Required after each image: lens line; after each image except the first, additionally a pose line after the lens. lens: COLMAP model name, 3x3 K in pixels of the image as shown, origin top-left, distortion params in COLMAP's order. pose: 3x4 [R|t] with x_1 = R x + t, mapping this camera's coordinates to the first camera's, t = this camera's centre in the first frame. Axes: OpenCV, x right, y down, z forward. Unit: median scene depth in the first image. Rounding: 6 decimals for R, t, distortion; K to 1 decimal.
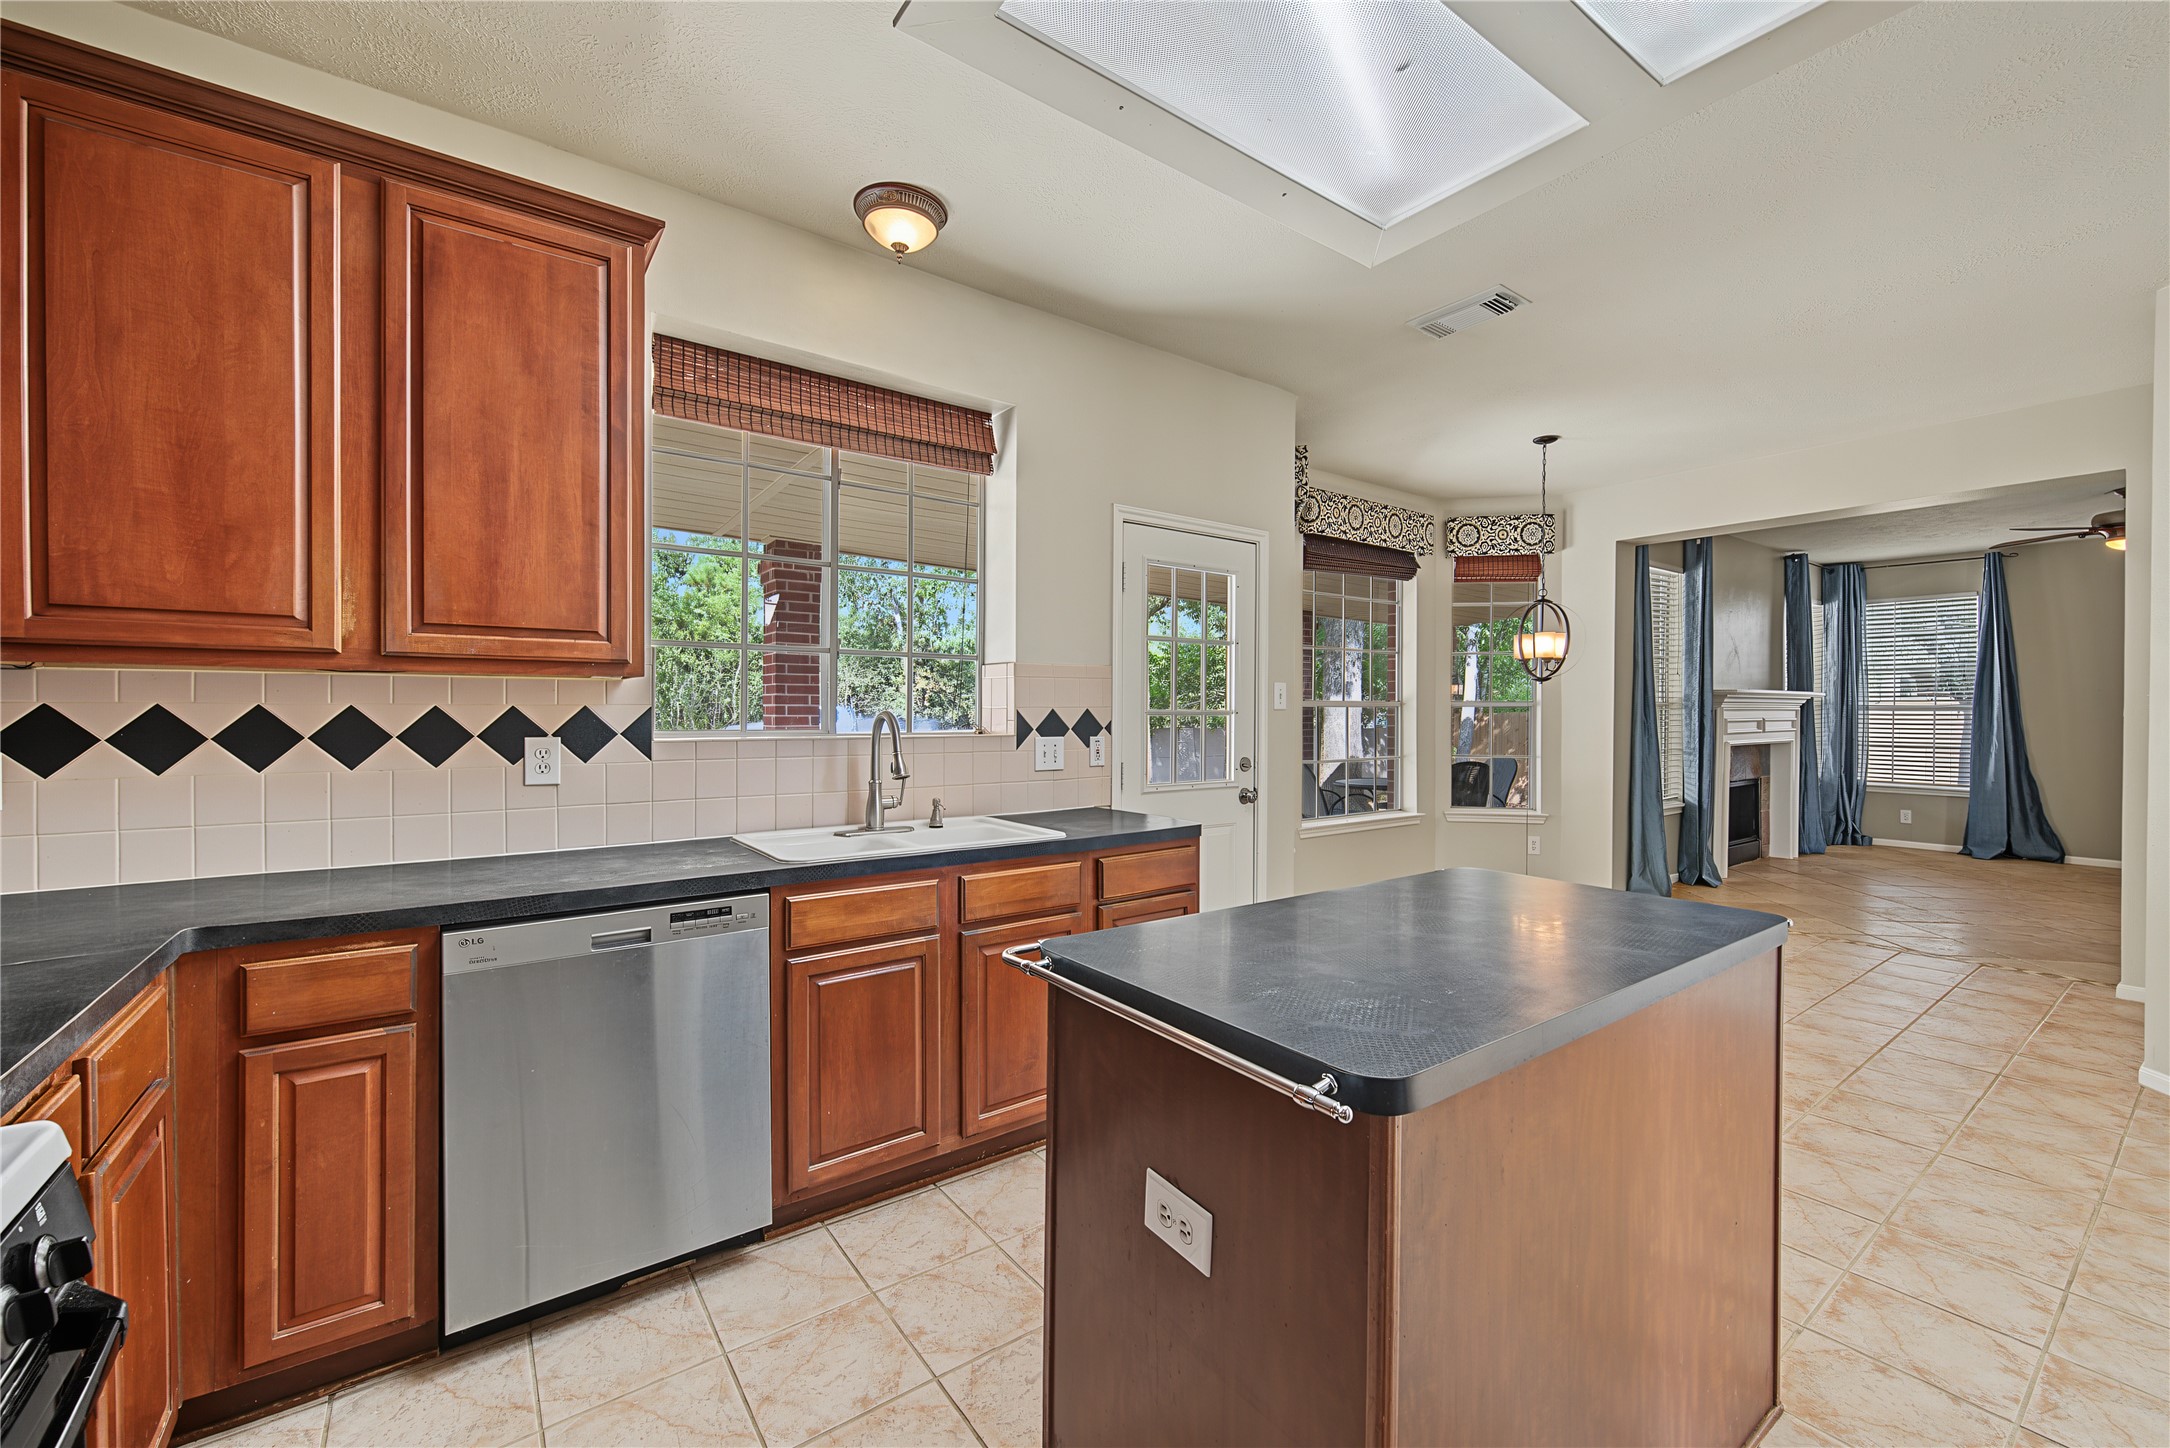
lens RADIAL K [[855.6, 0, 1089.8], [0, 855.6, 716.5], [0, 0, 1]] dist [0.003395, -0.000921]
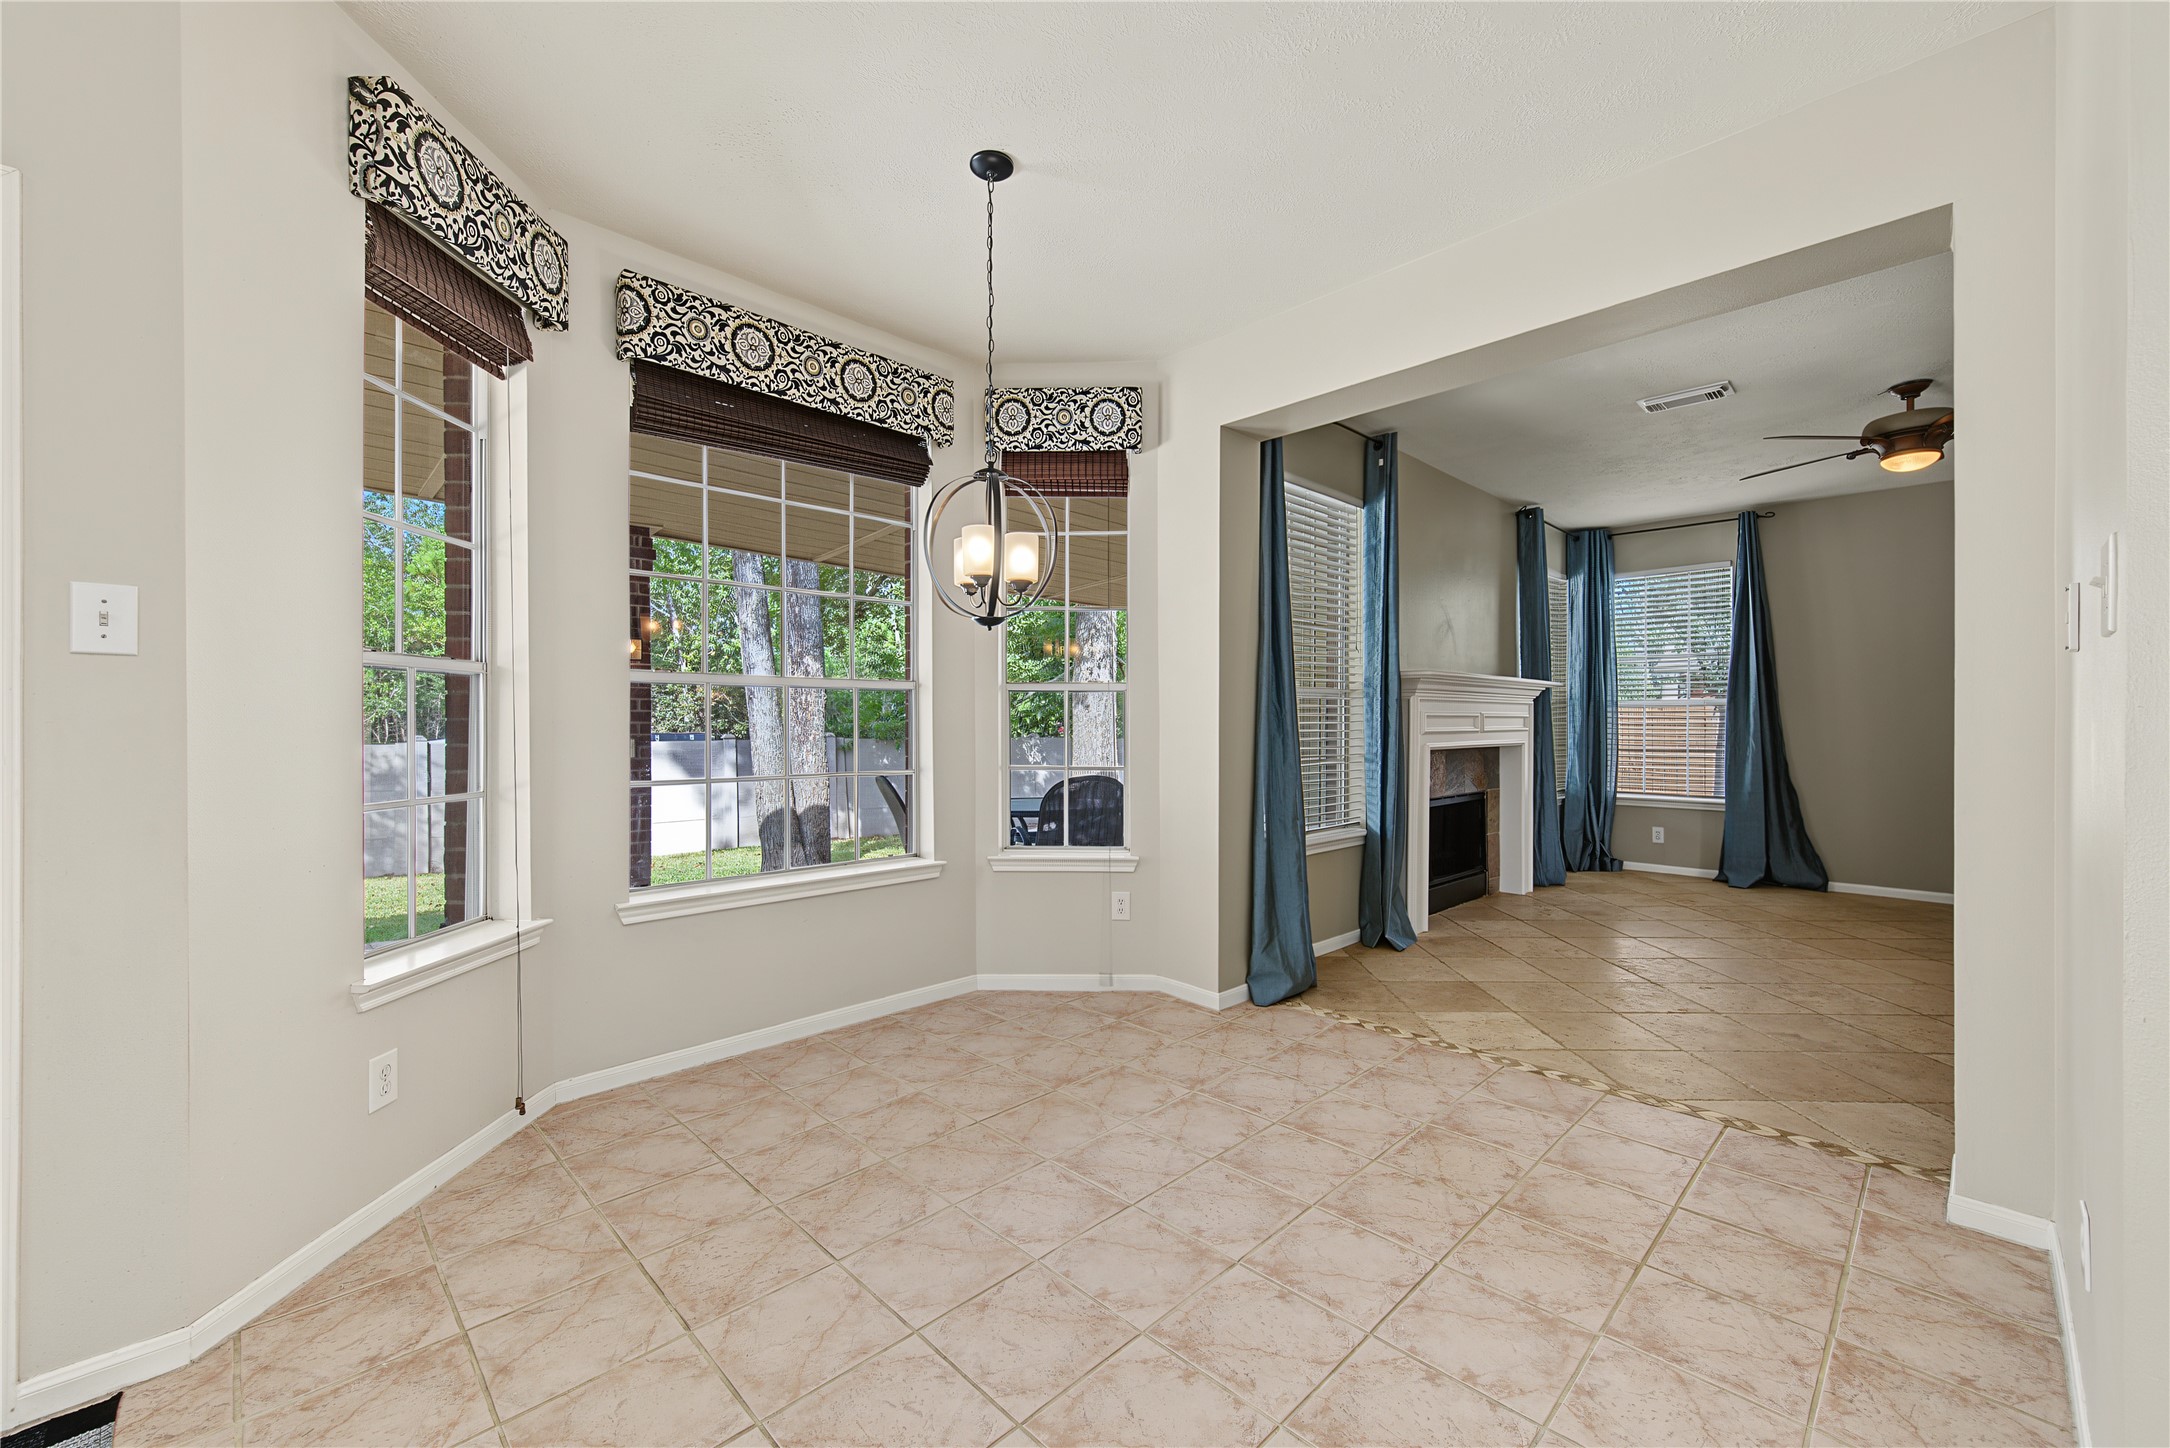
lens RADIAL K [[855.6, 0, 1075.5], [0, 855.6, 723.0], [0, 0, 1]] dist [0.003395, -0.000921]
pose [[0.989981, -0.003418, 0.141159, 0.316420], [0.004567, 0.999959, -0.007815, 0.014804], [-0.141127, 0.008381, 0.989956, 0.295546]]
